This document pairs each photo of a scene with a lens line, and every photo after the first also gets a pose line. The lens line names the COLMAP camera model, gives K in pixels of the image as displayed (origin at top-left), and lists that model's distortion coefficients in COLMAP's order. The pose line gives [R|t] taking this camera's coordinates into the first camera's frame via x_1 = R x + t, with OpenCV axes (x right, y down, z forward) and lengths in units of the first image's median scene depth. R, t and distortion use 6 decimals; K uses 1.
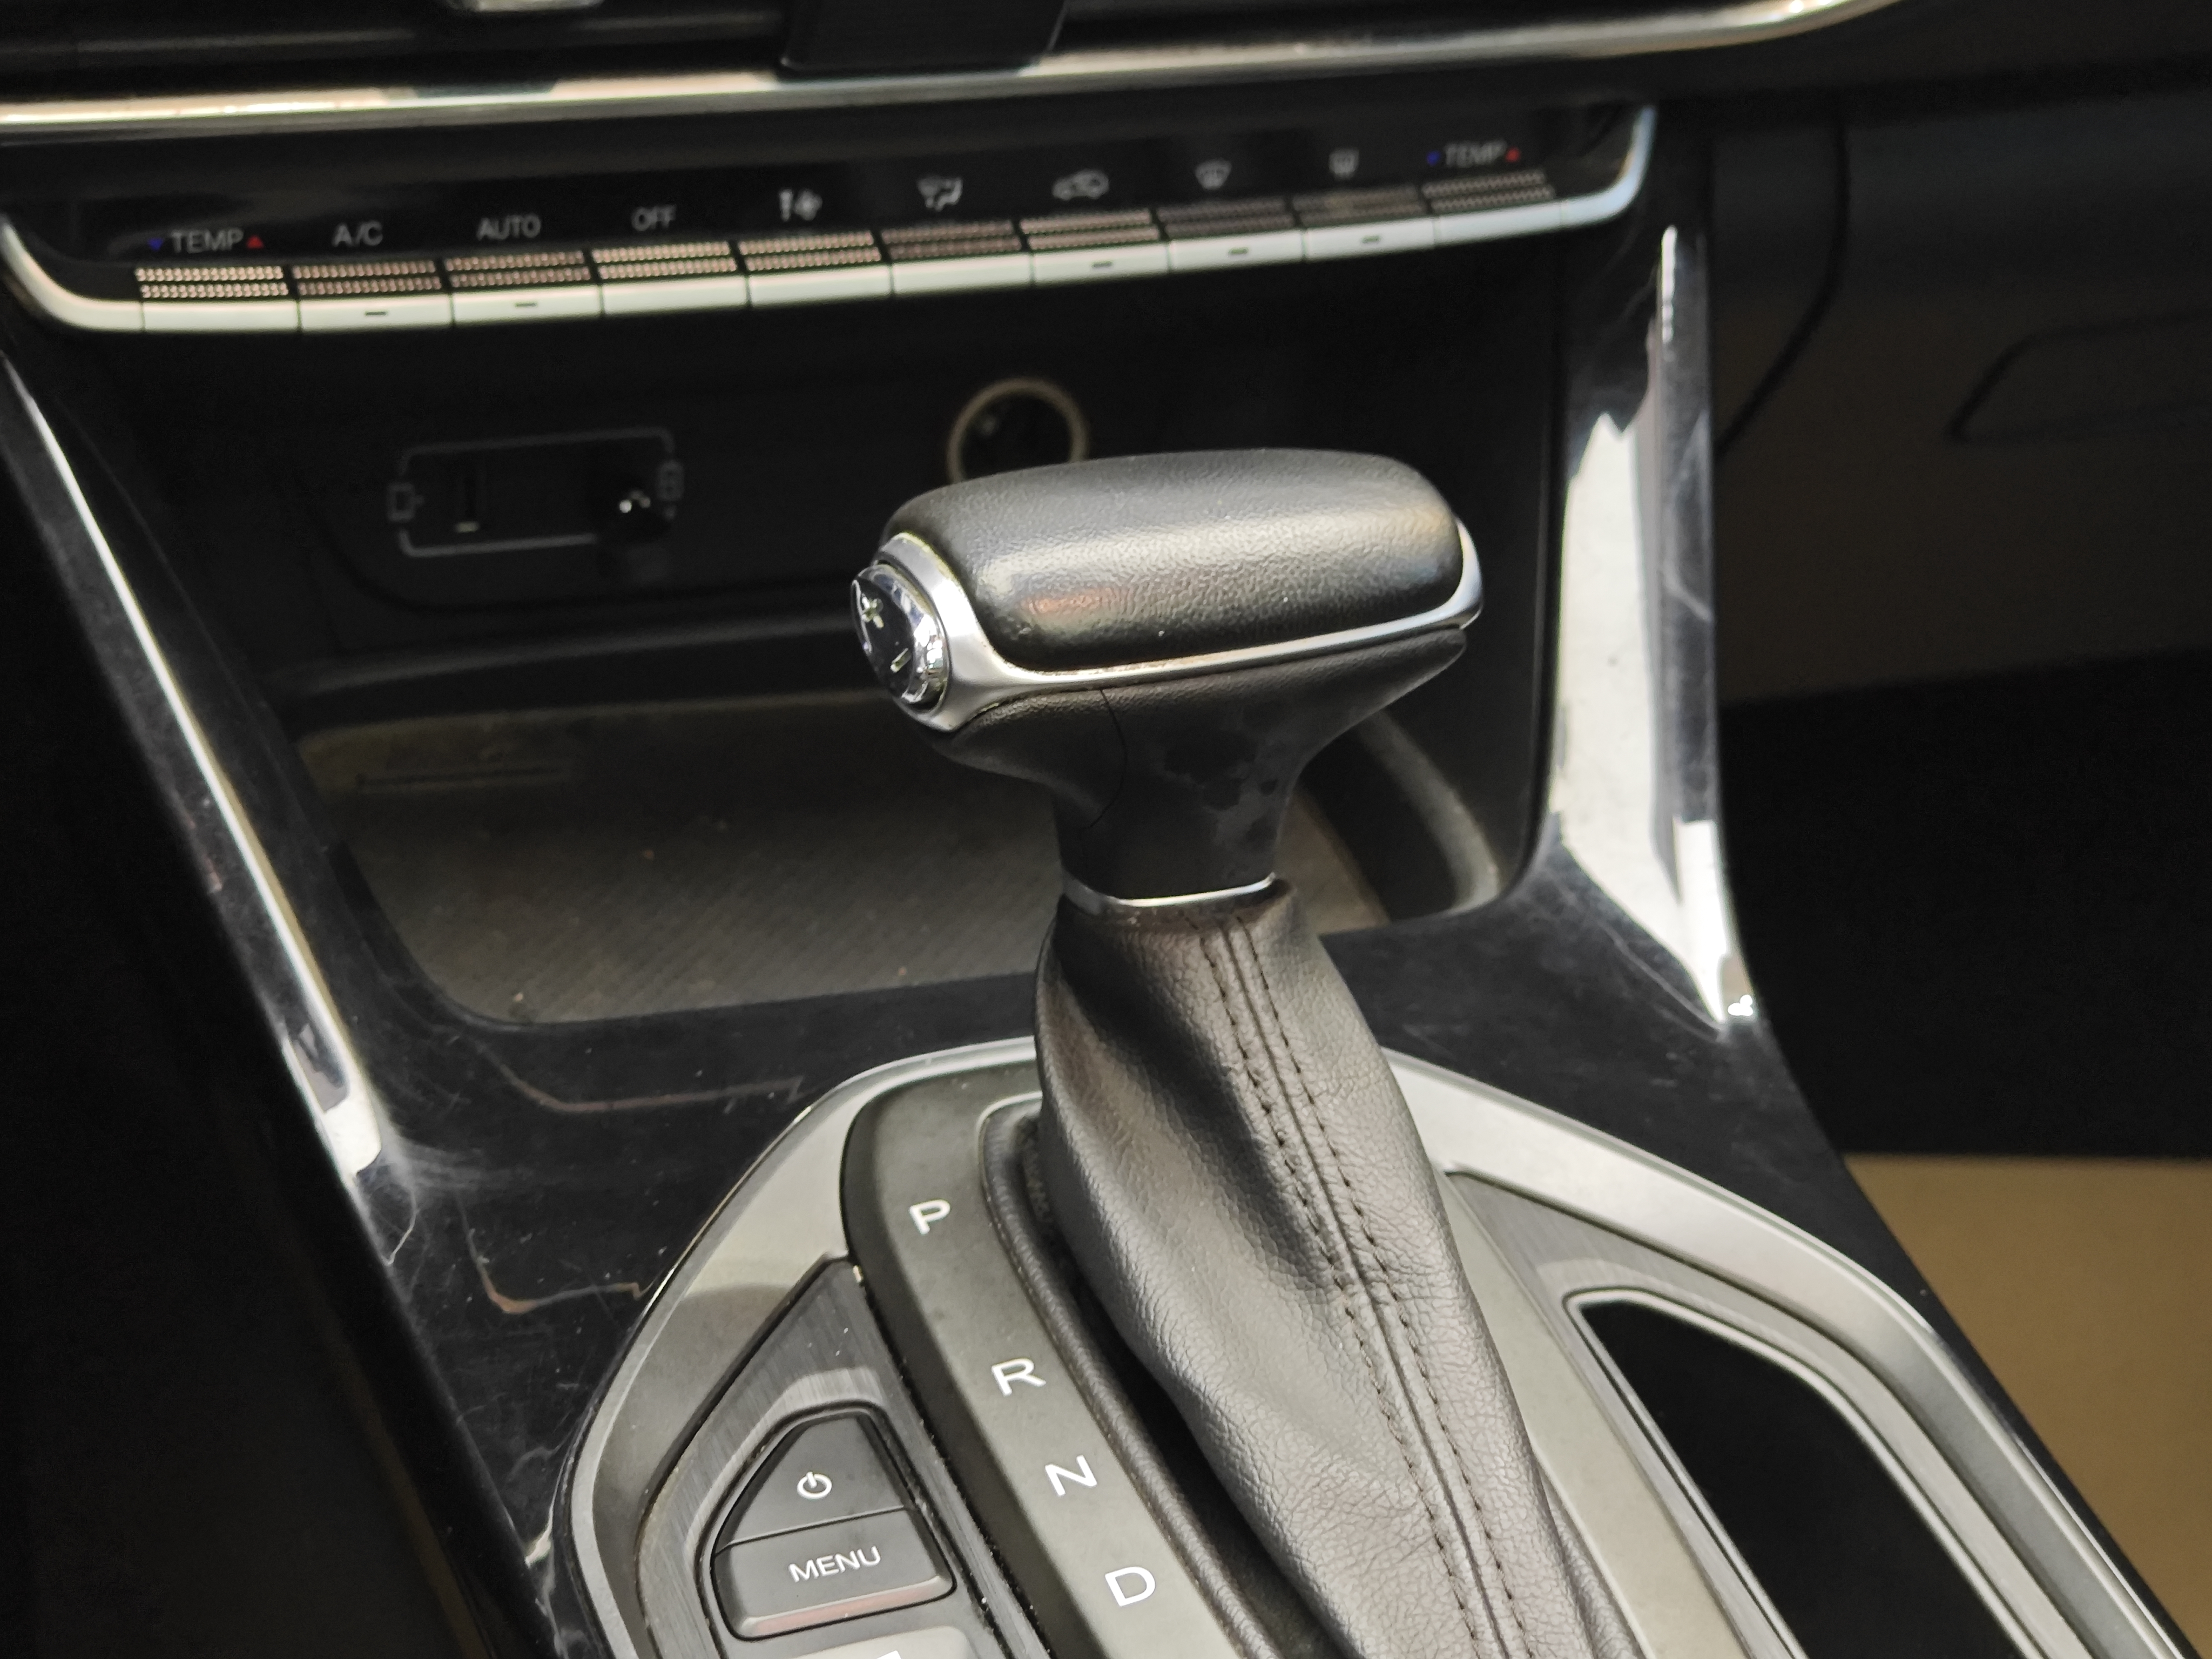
lens RADIAL K [[4743.9, 0, 983.0], [0, 4743.9, 793.2], [0, 0, 1]] dist [-0.100182, 1.452194]
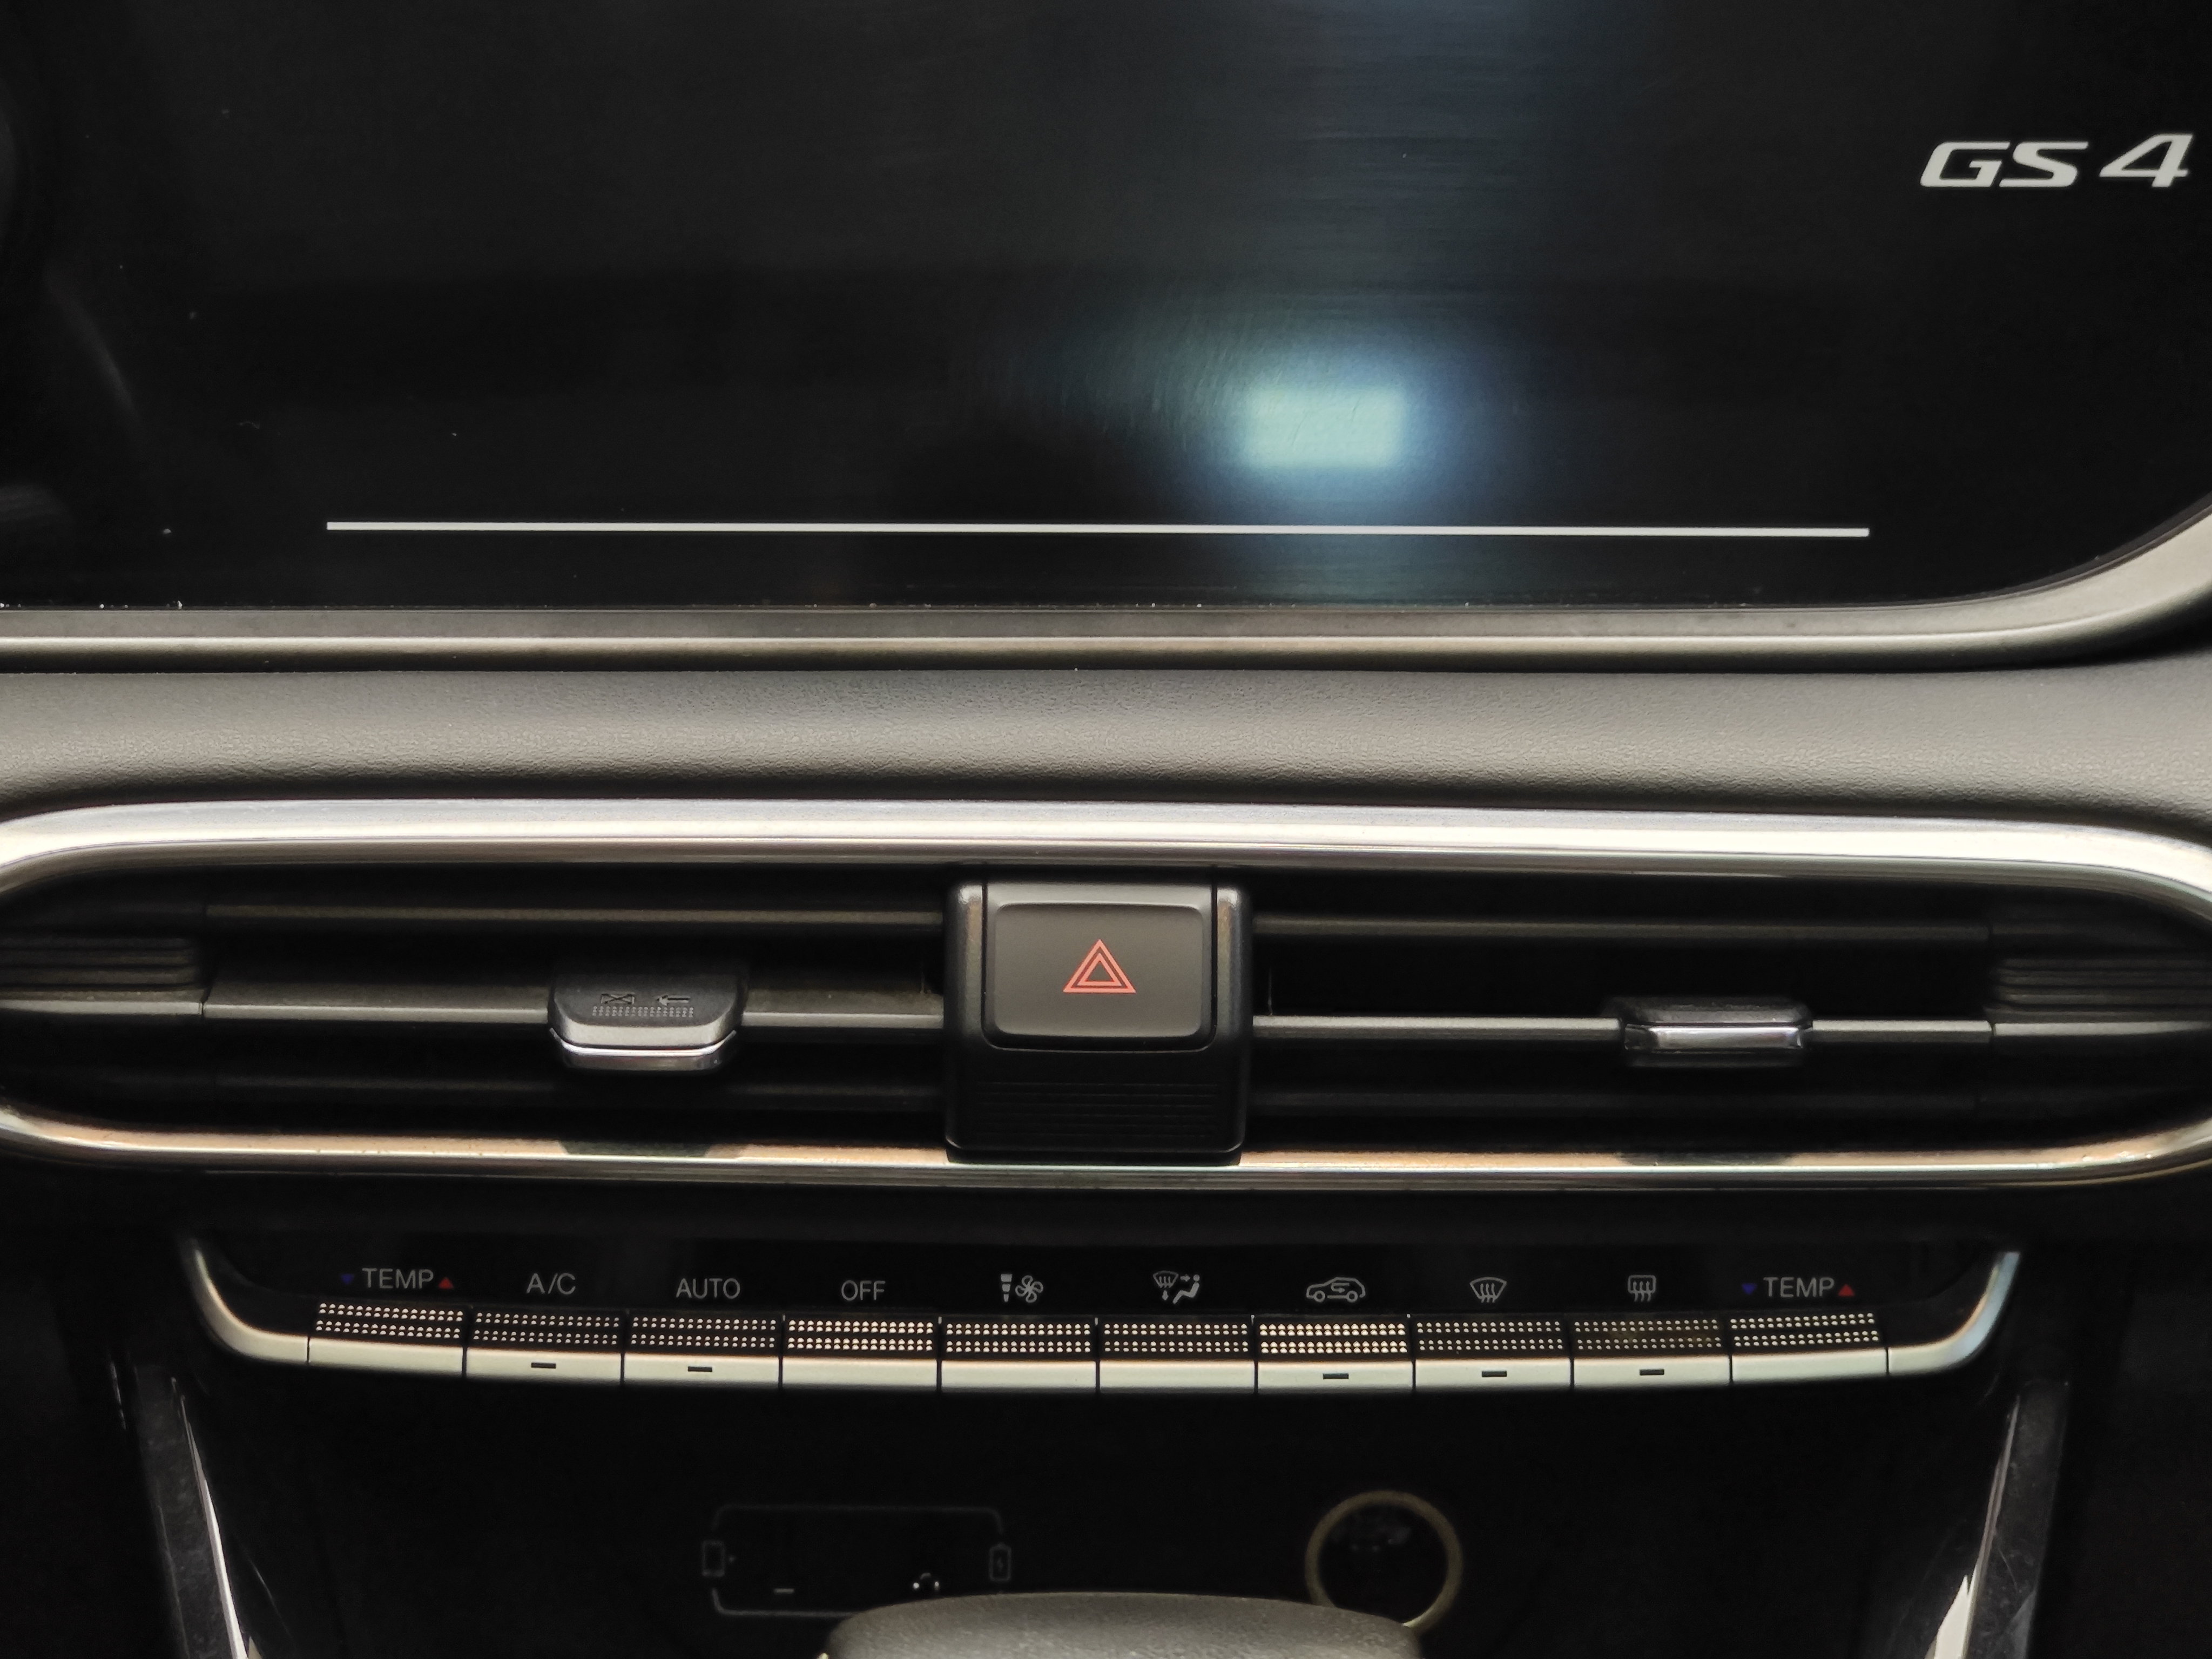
lens RADIAL K [[4743.9, 0, 983.0], [0, 4743.9, 793.2], [0, 0, 1]] dist [-0.100182, 1.452194]
pose [[0.944365, 0.042823, -0.326099, 0.296283], [-0.110201, 0.975374, -0.191051, -0.043544], [0.309887, 0.216359, 0.925829, 0.106293]]
